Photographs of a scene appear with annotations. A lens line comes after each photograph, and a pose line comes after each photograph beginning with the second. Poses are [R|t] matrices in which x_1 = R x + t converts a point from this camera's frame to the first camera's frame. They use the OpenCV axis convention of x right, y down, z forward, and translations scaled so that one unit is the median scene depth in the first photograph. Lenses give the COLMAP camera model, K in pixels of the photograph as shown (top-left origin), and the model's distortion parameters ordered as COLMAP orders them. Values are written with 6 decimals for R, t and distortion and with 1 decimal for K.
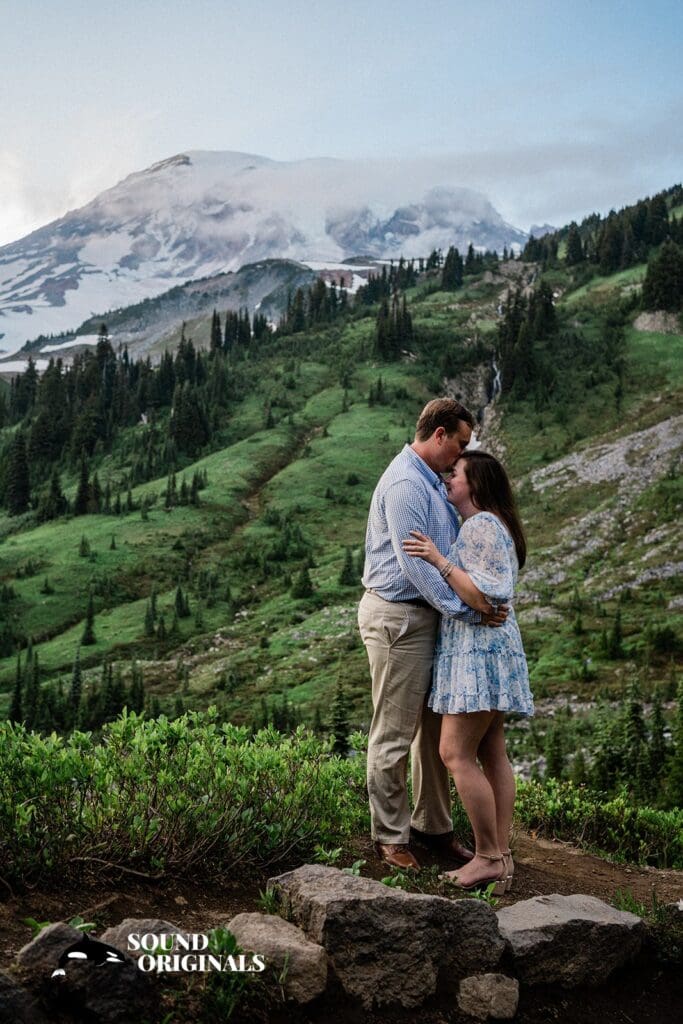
lens RADIAL K [[1051.3, 0, 337.0], [0, 1051.3, 512.7], [0, 0, 1]] dist [0.004902, 0.000000]
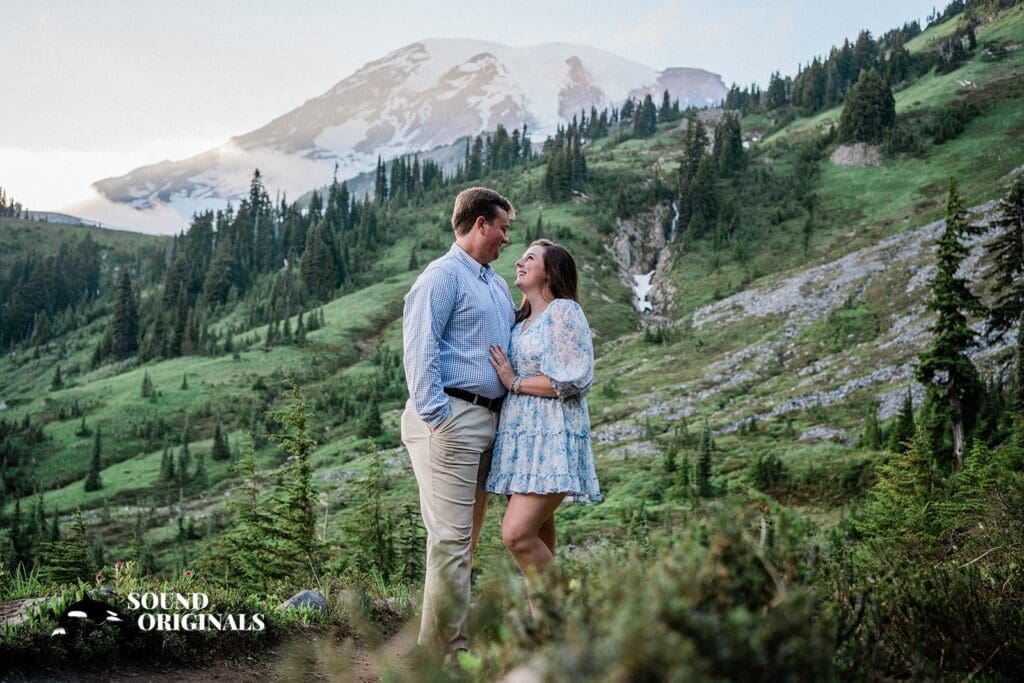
lens RADIAL K [[1051.3, 0, 507.4], [0, 1051.3, 340.5], [0, 0, 1]] dist [0.004902, 0.000000]
pose [[0.997833, -0.006669, -0.065455, 0.087779], [0.003208, 0.998598, -0.052837, 0.032997], [0.065716, 0.052512, 0.996456, 0.124081]]
